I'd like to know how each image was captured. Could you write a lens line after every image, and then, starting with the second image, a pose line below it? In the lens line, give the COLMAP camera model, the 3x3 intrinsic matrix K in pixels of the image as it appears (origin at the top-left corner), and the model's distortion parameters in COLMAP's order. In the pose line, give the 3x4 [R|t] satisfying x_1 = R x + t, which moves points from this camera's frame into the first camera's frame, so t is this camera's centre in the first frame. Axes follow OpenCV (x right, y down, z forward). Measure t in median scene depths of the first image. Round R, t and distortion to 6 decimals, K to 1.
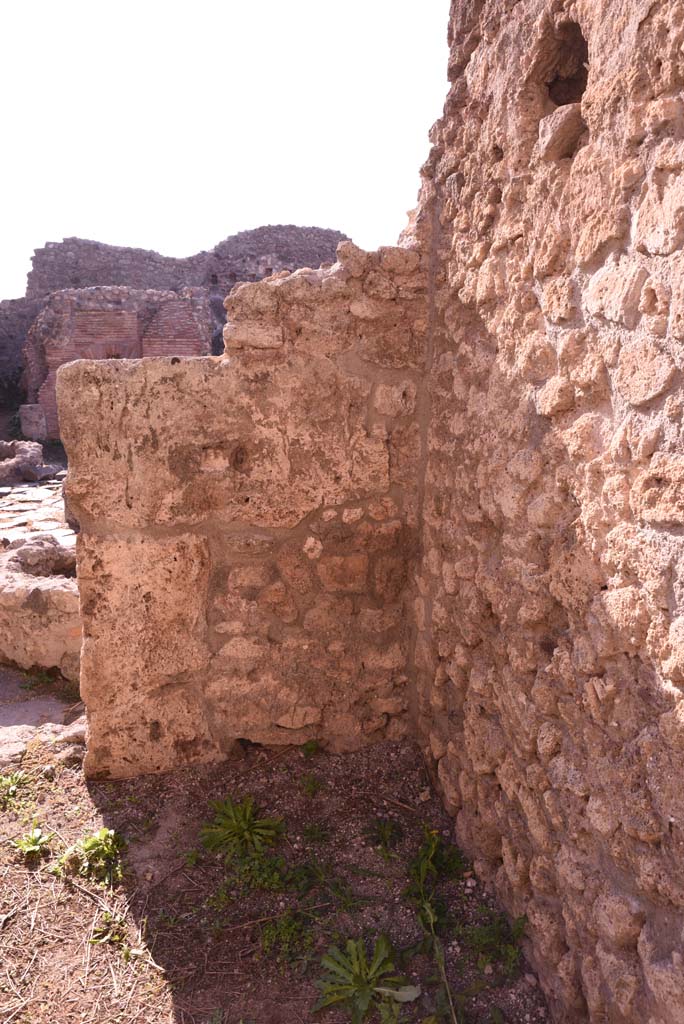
lens RADIAL K [[698.3, 0, 348.0], [0, 698.3, 521.7], [0, 0, 1]] dist [-0.132761, 0.093350]
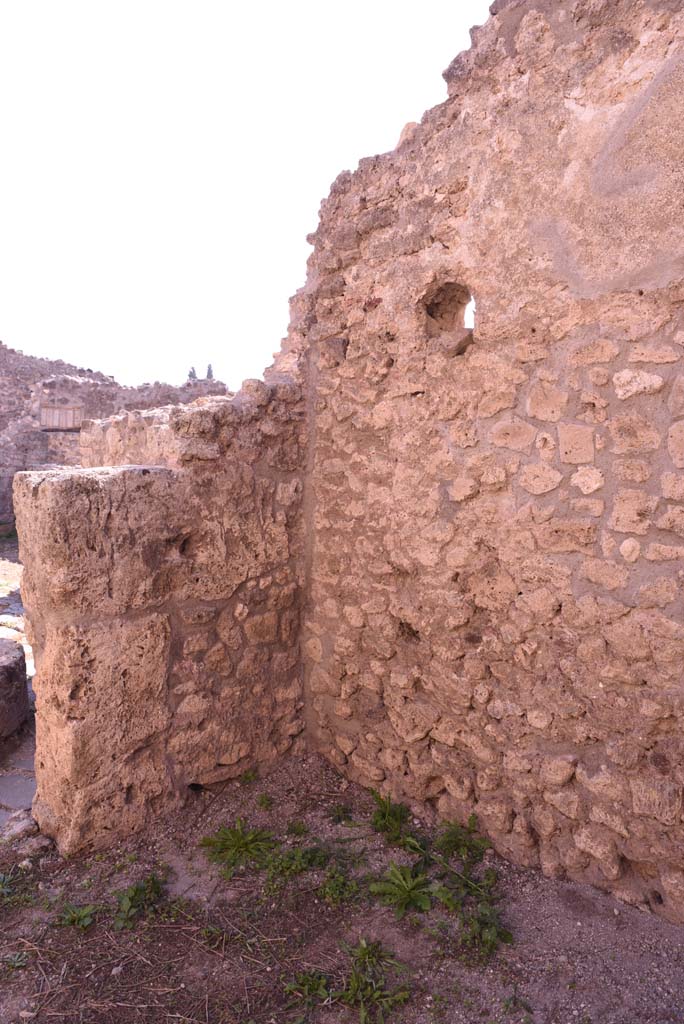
lens RADIAL K [[698.3, 0, 339.1], [0, 698.3, 510.1], [0, 0, 1]] dist [-0.132761, 0.093350]
pose [[0.839504, -0.068670, 0.538997, -0.617560], [0.130839, 0.988341, -0.077868, -0.026247], [-0.527366, 0.135892, 0.838700, -0.196861]]
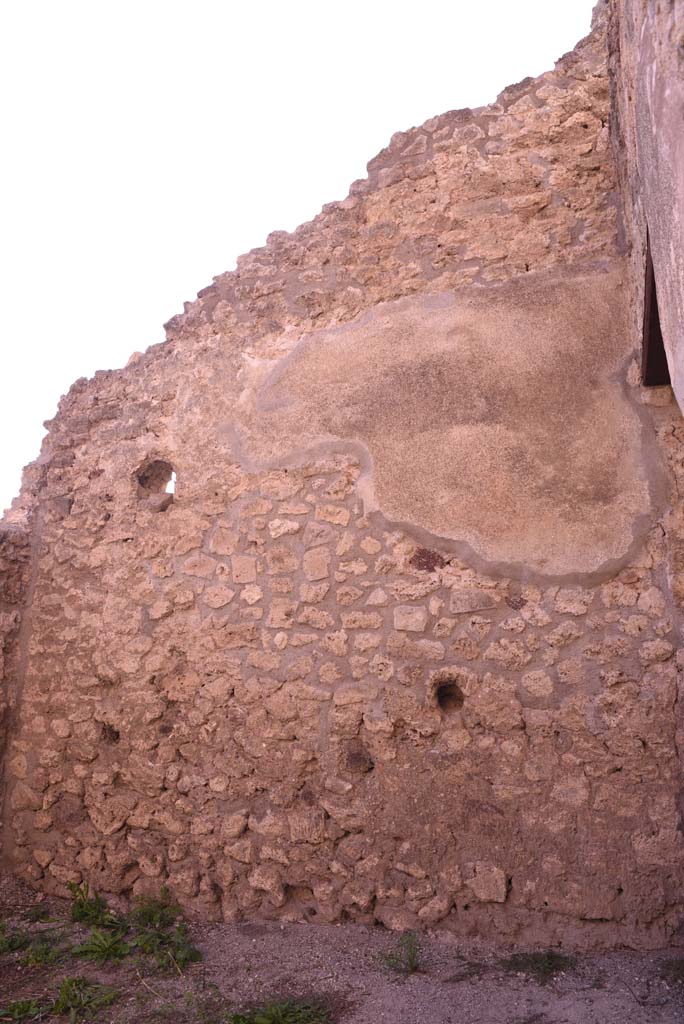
lens RADIAL K [[698.3, 0, 338.6], [0, 698.3, 515.2], [0, 0, 1]] dist [-0.132761, 0.093350]
pose [[0.520975, 0.189743, 0.832215, -0.913829], [0.193525, 0.923334, -0.331667, 0.268043], [-0.831344, 0.333845, 0.444314, -0.402850]]
